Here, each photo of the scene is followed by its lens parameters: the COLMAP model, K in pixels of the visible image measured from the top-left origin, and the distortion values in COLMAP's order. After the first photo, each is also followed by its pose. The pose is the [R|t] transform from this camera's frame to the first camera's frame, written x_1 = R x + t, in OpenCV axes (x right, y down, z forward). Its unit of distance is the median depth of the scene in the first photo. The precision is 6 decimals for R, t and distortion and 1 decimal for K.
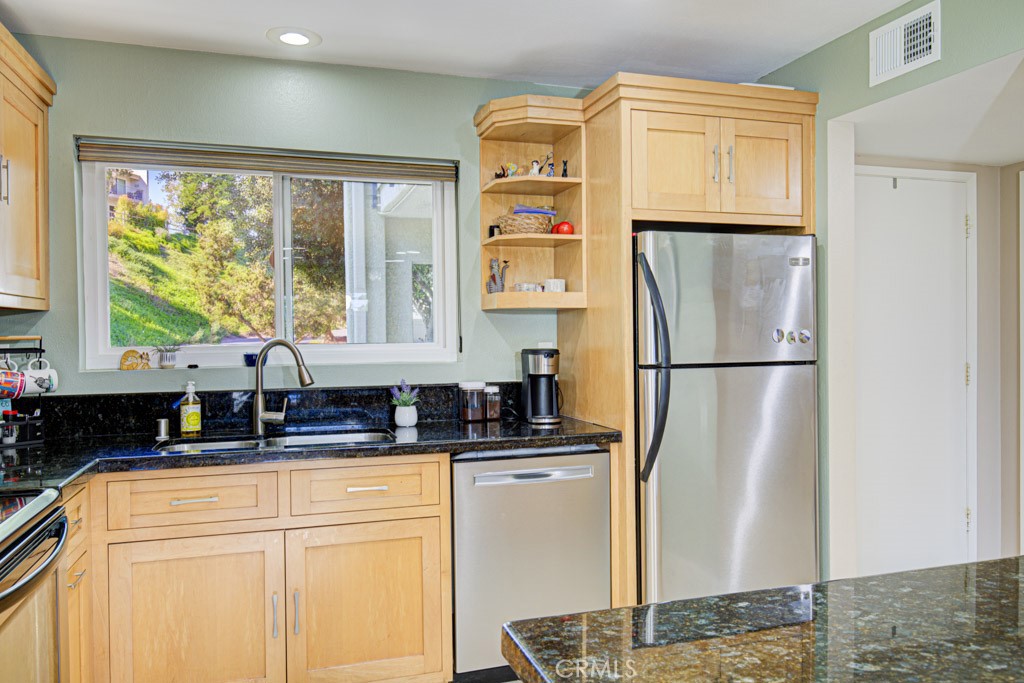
lens RADIAL K [[748.4, 0, 500.4], [0, 748.4, 330.6], [0, 0, 1]] dist [0.019432, -0.006120]
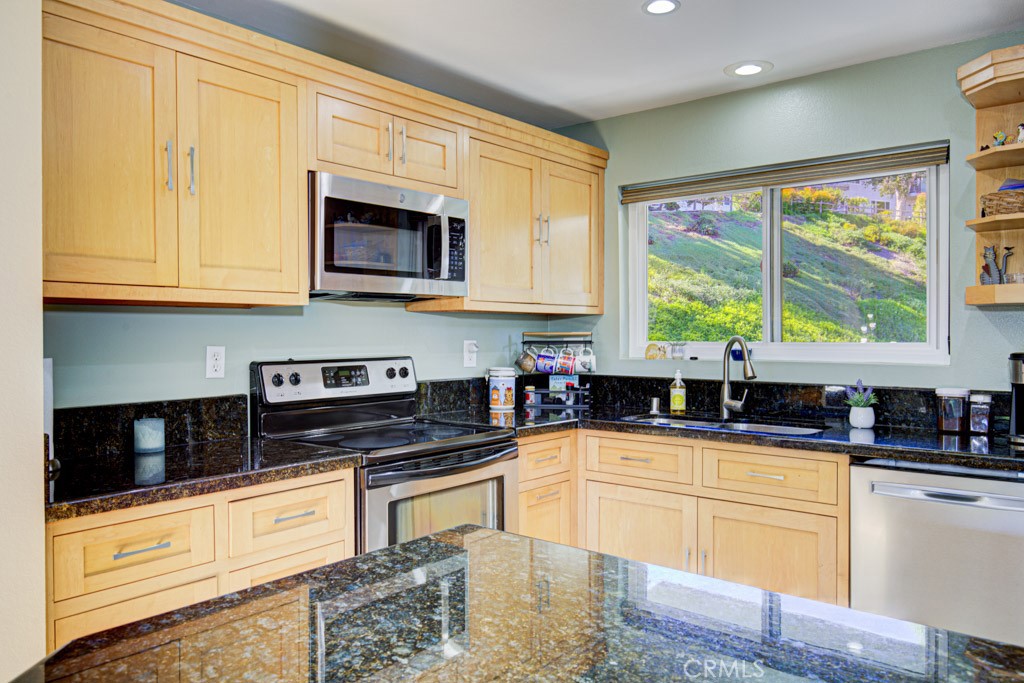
lens RADIAL K [[748.4, 0, 544.9], [0, 748.4, 336.6], [0, 0, 1]] dist [0.019432, -0.006120]
pose [[0.572079, 0.011399, -0.820119, 0.460214], [-0.002477, 0.999923, 0.012170, -0.002353], [0.820195, -0.004930, 0.572063, 0.103503]]
